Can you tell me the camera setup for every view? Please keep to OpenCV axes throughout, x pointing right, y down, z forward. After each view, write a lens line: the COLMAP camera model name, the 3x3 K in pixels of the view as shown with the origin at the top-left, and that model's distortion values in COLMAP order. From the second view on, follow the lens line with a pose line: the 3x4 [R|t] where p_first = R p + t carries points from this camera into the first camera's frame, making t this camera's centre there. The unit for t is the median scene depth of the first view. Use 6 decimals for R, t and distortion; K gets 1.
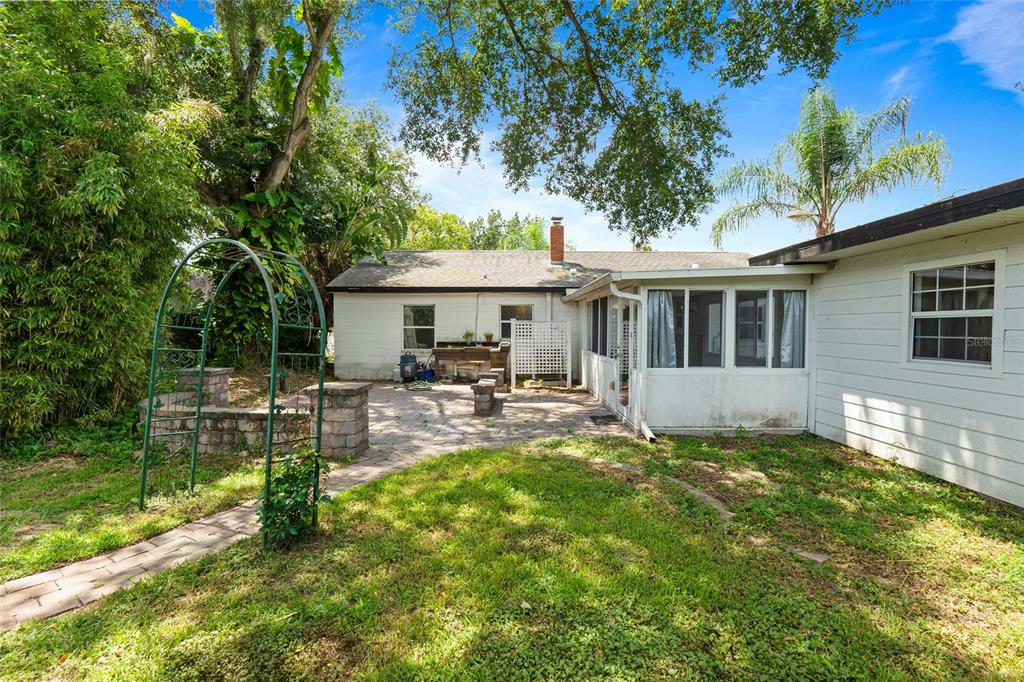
lens RADIAL K [[484.3, 0, 510.2], [0, 484.3, 337.1], [0, 0, 1]] dist [-0.005310, -0.000679]
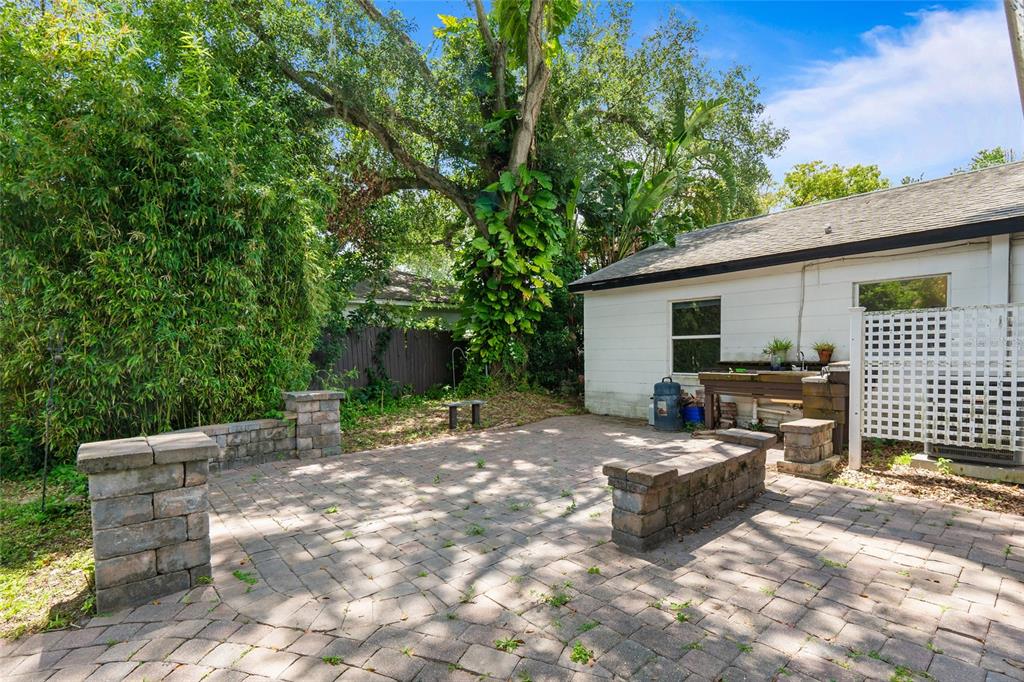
lens RADIAL K [[487.6, 0, 512.5], [0, 487.6, 364.9], [0, 0, 1]] dist [-0.001113, 0.000030]
pose [[0.659747, 0.008231, -0.751443, 0.119921], [0.001515, 0.999923, 0.012284, 0.006839], [0.751486, -0.009243, 0.659684, 0.453933]]
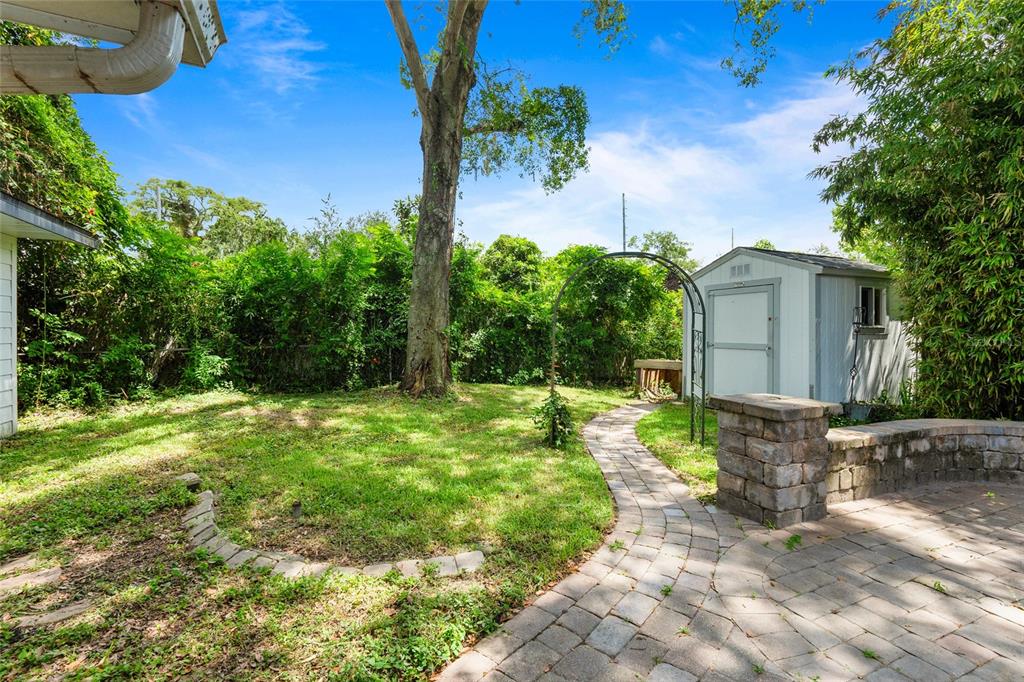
lens RADIAL K [[484.3, 0, 510.2], [0, 484.3, 337.1], [0, 0, 1]] dist [-0.005310, -0.000679]
pose [[-0.920621, 0.004137, -0.390436, 0.082838], [-0.011544, 0.999218, 0.037808, -0.000765], [0.390287, 0.039314, -0.919853, 0.677935]]
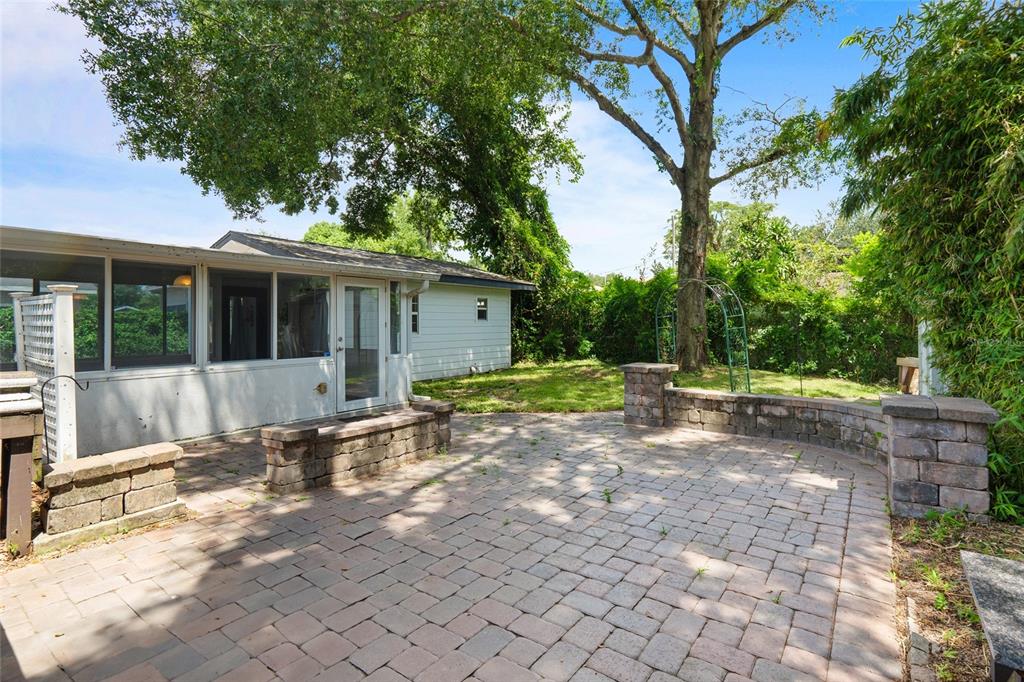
lens RADIAL K [[484.3, 0, 510.2], [0, 484.3, 337.1], [0, 0, 1]] dist [-0.005310, -0.000679]
pose [[-0.801804, -0.014068, 0.597422, -0.373176], [0.017217, 0.998764, 0.046626, -0.015005], [-0.597340, 0.047671, -0.800570, 1.011254]]
